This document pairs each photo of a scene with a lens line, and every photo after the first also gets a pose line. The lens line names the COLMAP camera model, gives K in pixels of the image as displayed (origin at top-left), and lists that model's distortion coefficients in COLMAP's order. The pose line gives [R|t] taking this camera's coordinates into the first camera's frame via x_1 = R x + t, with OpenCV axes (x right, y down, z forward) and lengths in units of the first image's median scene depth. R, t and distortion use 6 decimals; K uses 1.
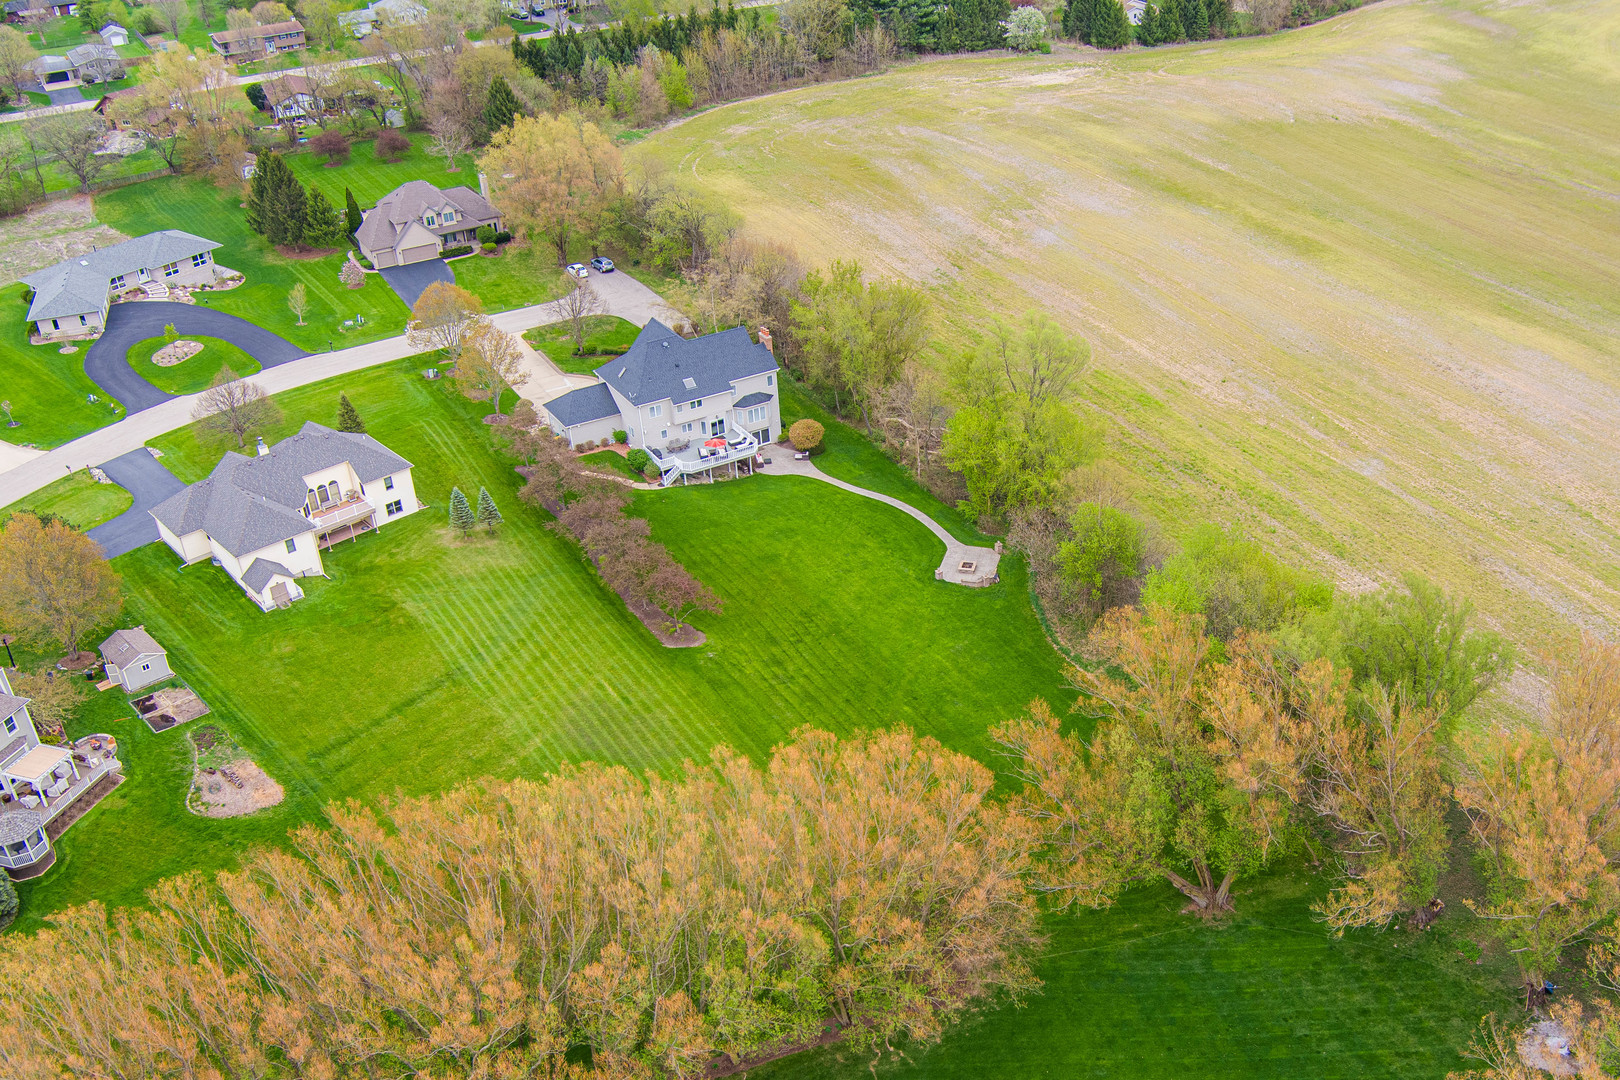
lens RADIAL K [[1527.6, 0, 805.2], [0, 1527.6, 577.8], [0, 0, 1]] dist [-0.043973, -0.018729]
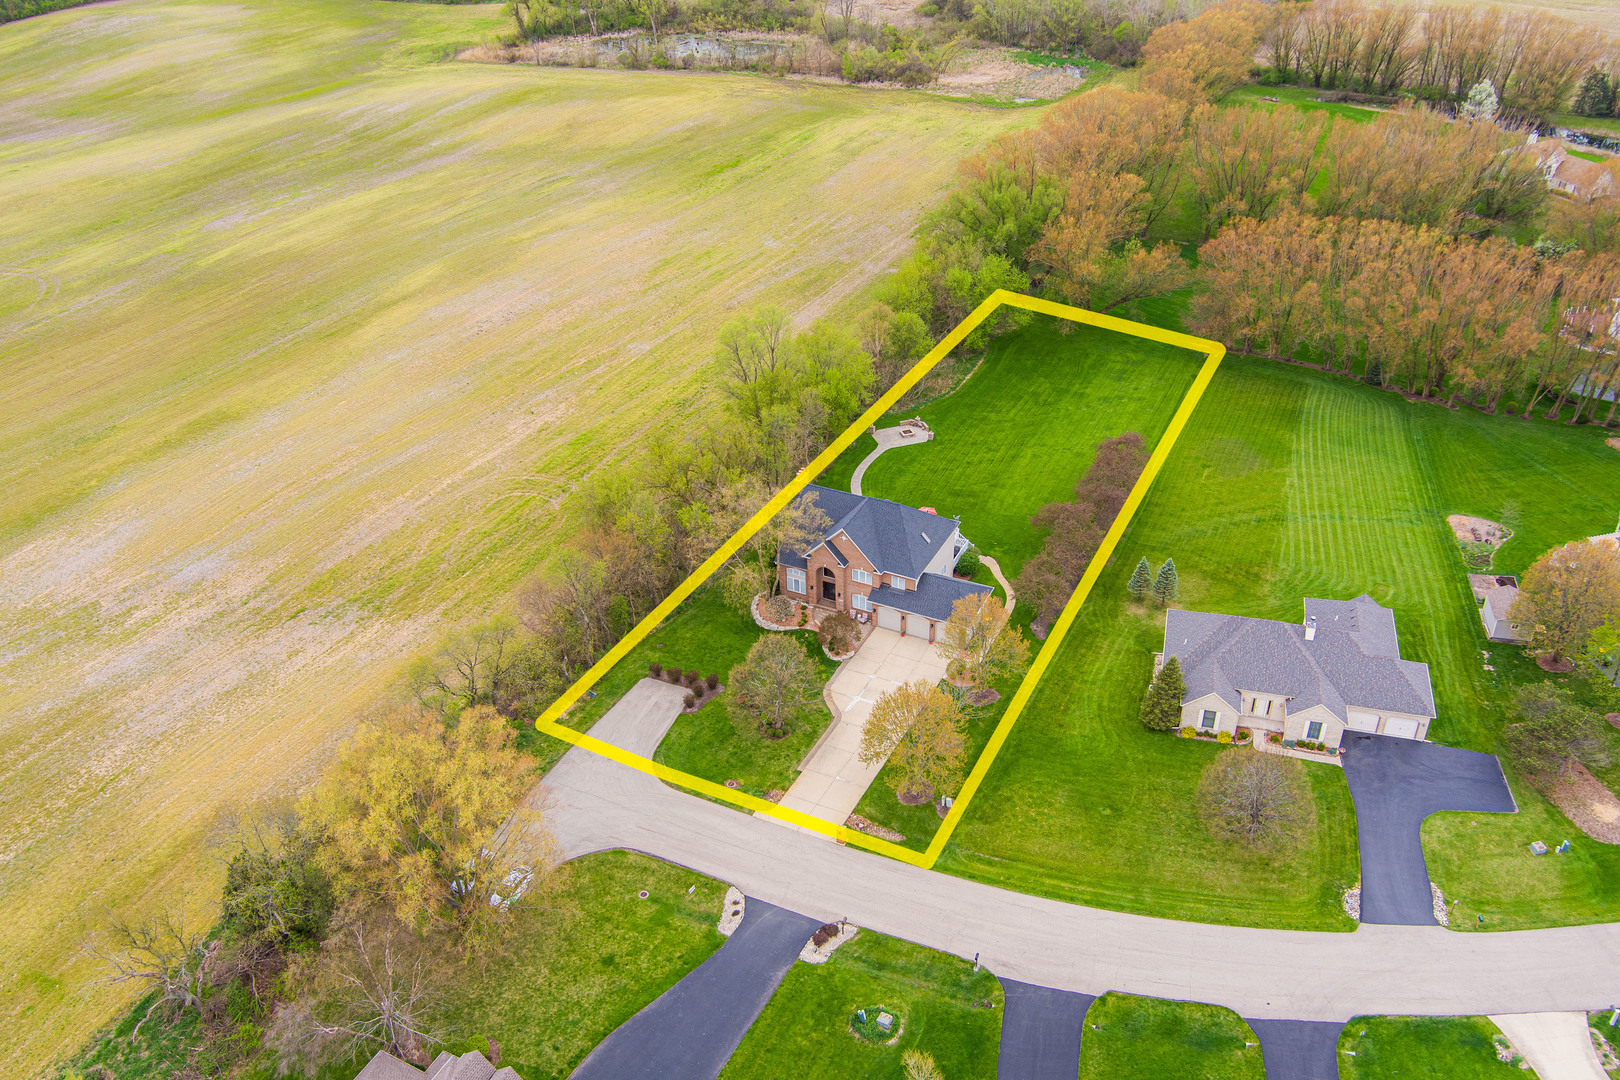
lens RADIAL K [[1527.6, 0, 805.2], [0, 1527.6, 577.8], [0, 0, 1]] dist [-0.043973, -0.018729]
pose [[-0.585867, -0.372904, 0.719516, -0.738342], [0.473463, 0.563067, 0.677339, -0.766331], [-0.657718, 0.737495, -0.153326, 1.182611]]
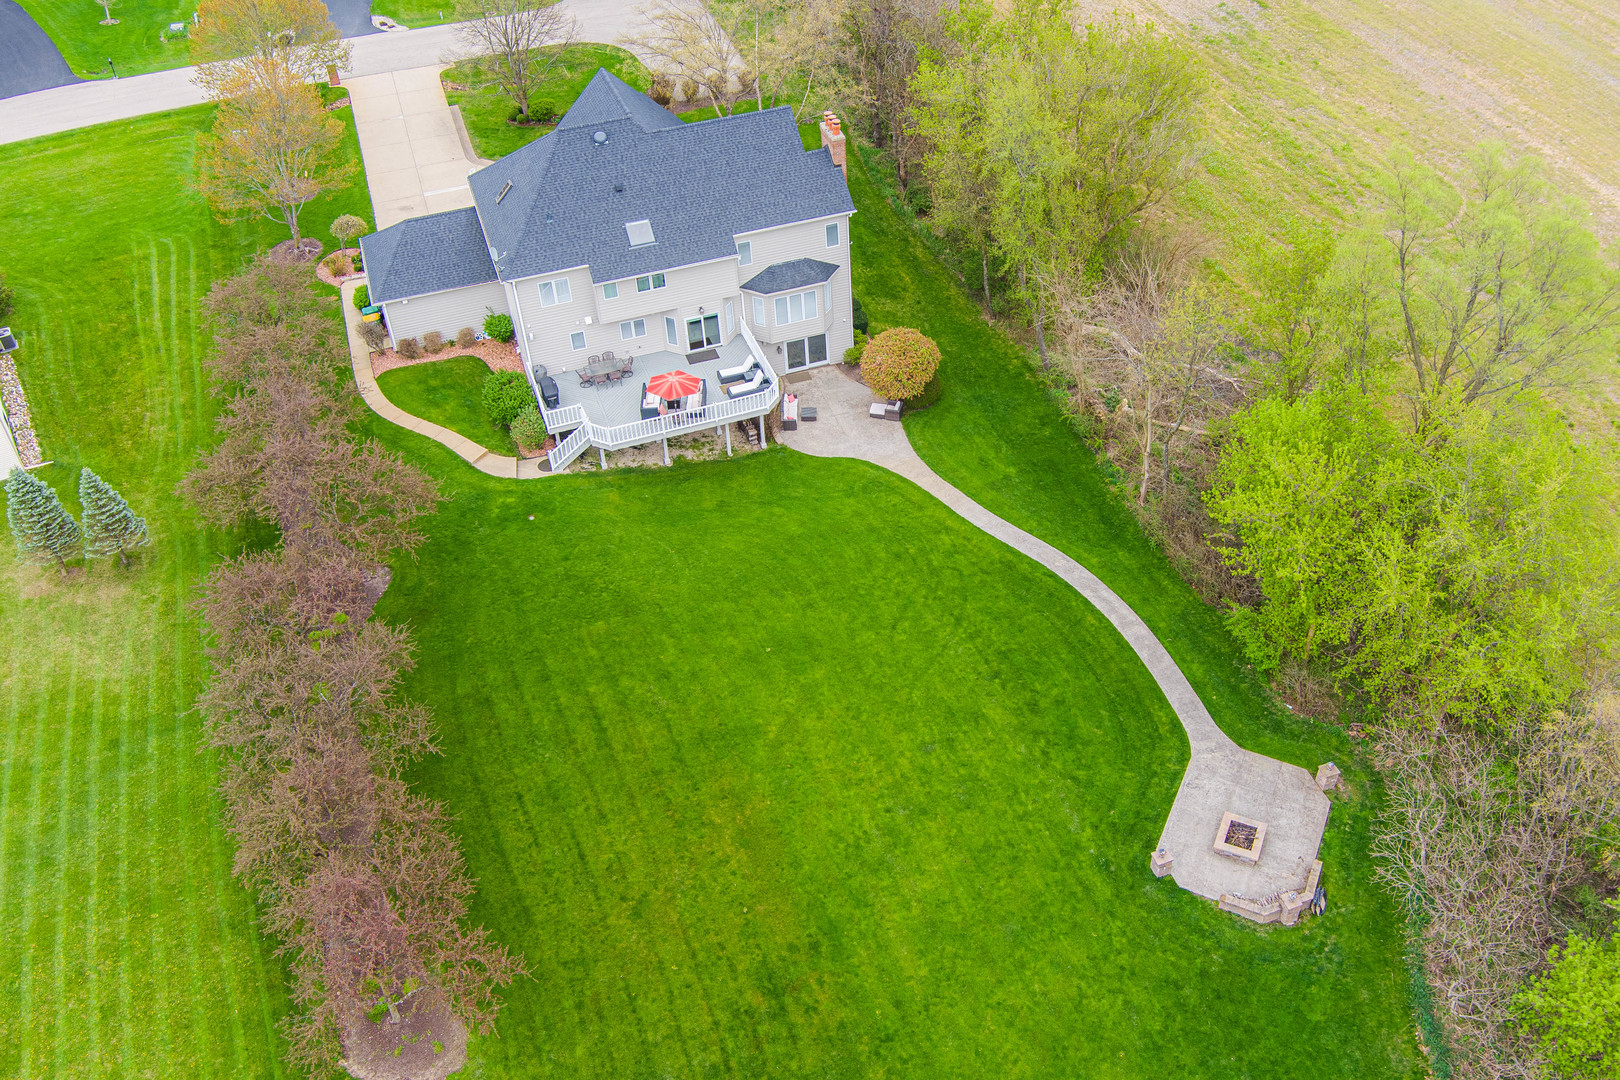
lens RADIAL K [[1375.9, 0, 815.0], [0, 1375.9, 447.9], [0, 0, 1]] dist [-0.036190, -0.009178]
pose [[0.984217, 0.116458, -0.133248, 0.033498], [-0.098051, 0.985674, 0.137231, -0.124367], [0.147321, -0.122000, 0.981536, 0.604065]]
